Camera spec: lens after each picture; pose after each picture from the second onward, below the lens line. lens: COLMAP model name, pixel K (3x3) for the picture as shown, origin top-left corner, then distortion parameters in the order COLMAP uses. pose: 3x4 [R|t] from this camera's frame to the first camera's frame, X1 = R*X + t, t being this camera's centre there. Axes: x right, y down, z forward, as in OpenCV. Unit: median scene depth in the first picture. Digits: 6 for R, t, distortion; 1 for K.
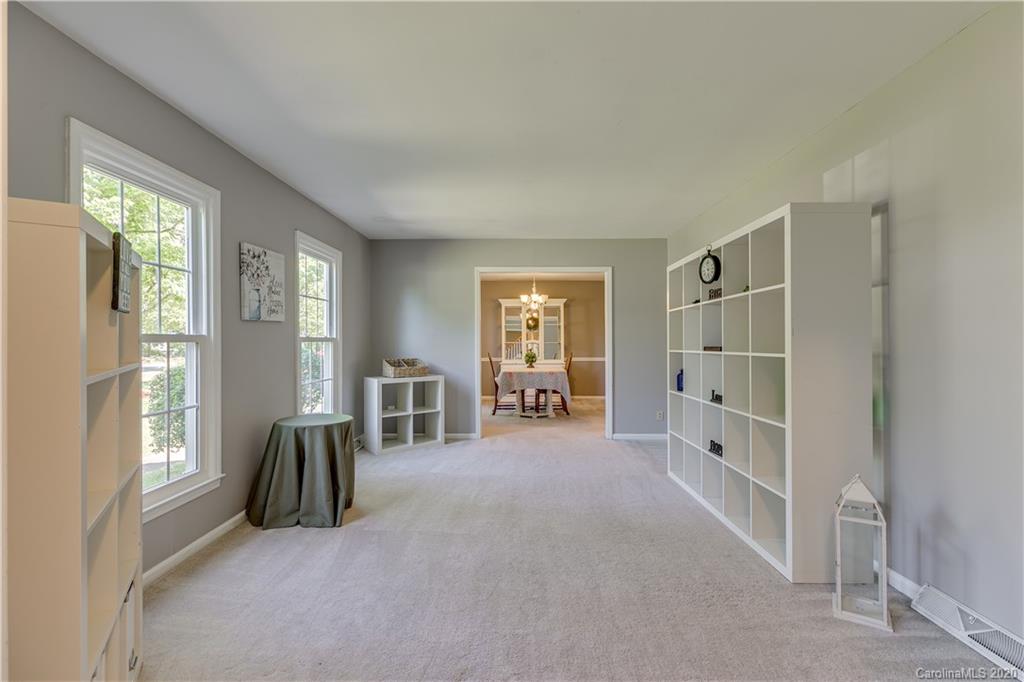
lens RADIAL K [[459.7, 0, 510.0], [0, 459.7, 338.0], [0, 0, 1]] dist [0.001875, -0.000034]
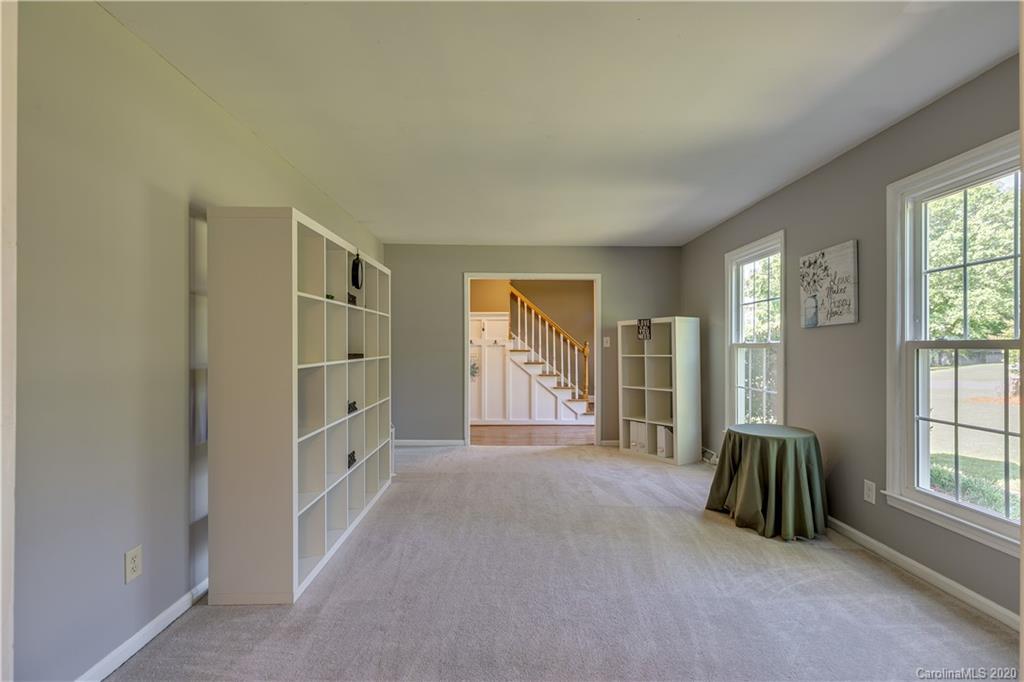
lens RADIAL K [[459.7, 0, 512.0], [0, 459.7, 344.2], [0, 0, 1]] dist [0.001875, -0.000034]
pose [[-0.999792, 0.002014, -0.020283, 0.131714], [0.002107, 0.999987, -0.004595, 0.003634], [0.020274, -0.004637, -0.999784, 1.984401]]
